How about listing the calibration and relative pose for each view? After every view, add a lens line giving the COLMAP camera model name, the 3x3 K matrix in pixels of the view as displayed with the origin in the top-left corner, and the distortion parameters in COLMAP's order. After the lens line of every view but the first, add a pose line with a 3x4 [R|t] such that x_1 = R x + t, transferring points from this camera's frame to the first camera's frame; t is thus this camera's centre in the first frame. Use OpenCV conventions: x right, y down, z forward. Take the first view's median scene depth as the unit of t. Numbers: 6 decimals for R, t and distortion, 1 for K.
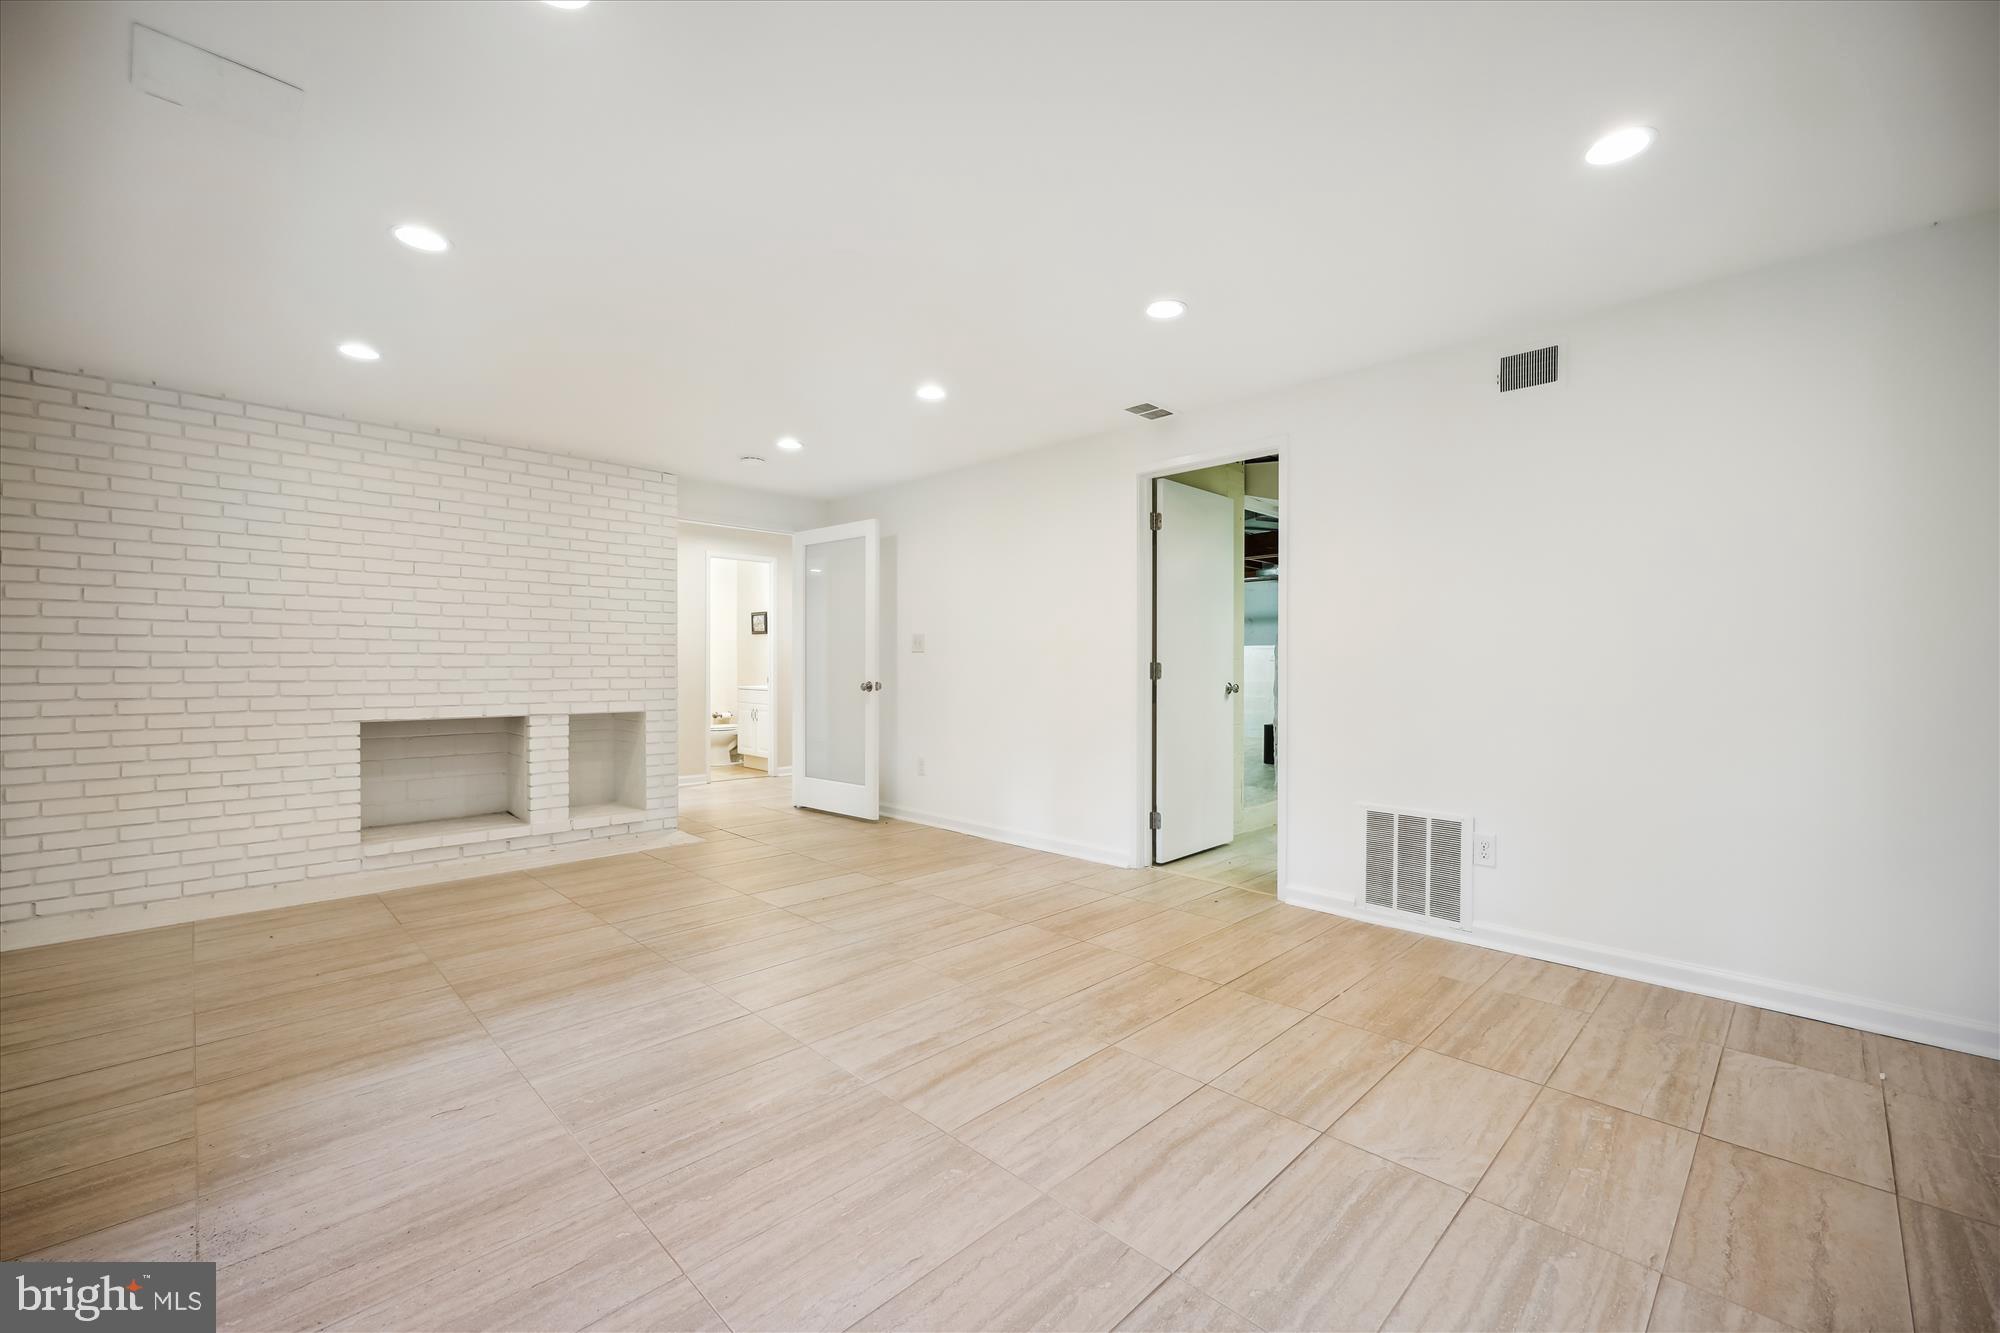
lens RADIAL K [[822.6, 0, 1012.5], [0, 822.6, 673.9], [0, 0, 1]] dist [-0.003151, -0.000274]
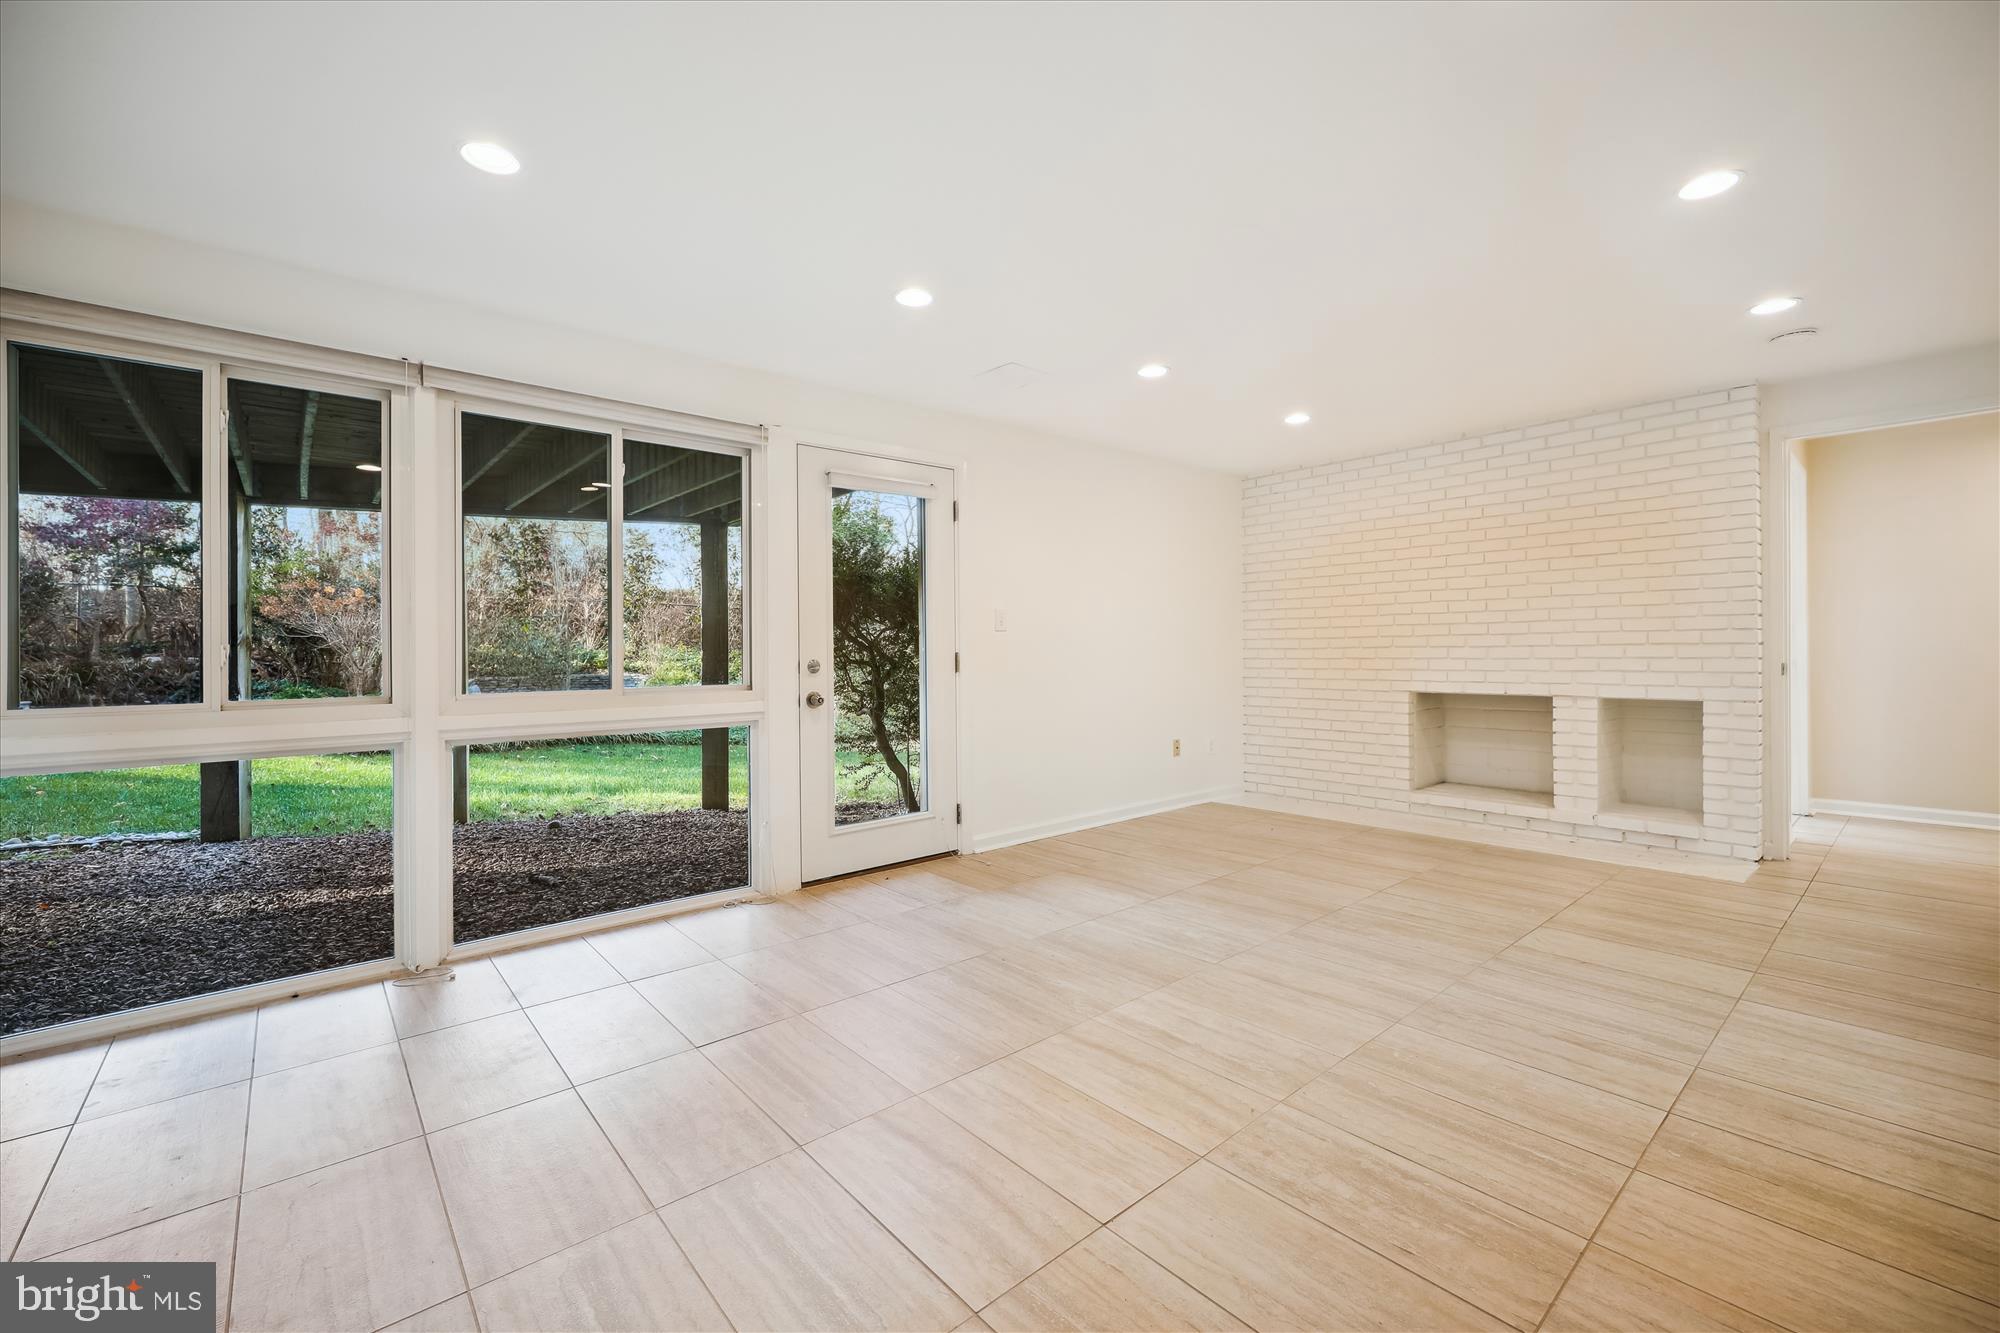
lens RADIAL K [[822.6, 0, 999.9], [0, 822.6, 651.1], [0, 0, 1]] dist [-0.003151, -0.000274]
pose [[-0.081458, 0.001542, -0.996676, 0.646618], [0.001730, 0.999998, 0.001406, -0.007040], [0.996675, -0.001610, -0.081460, 0.646476]]
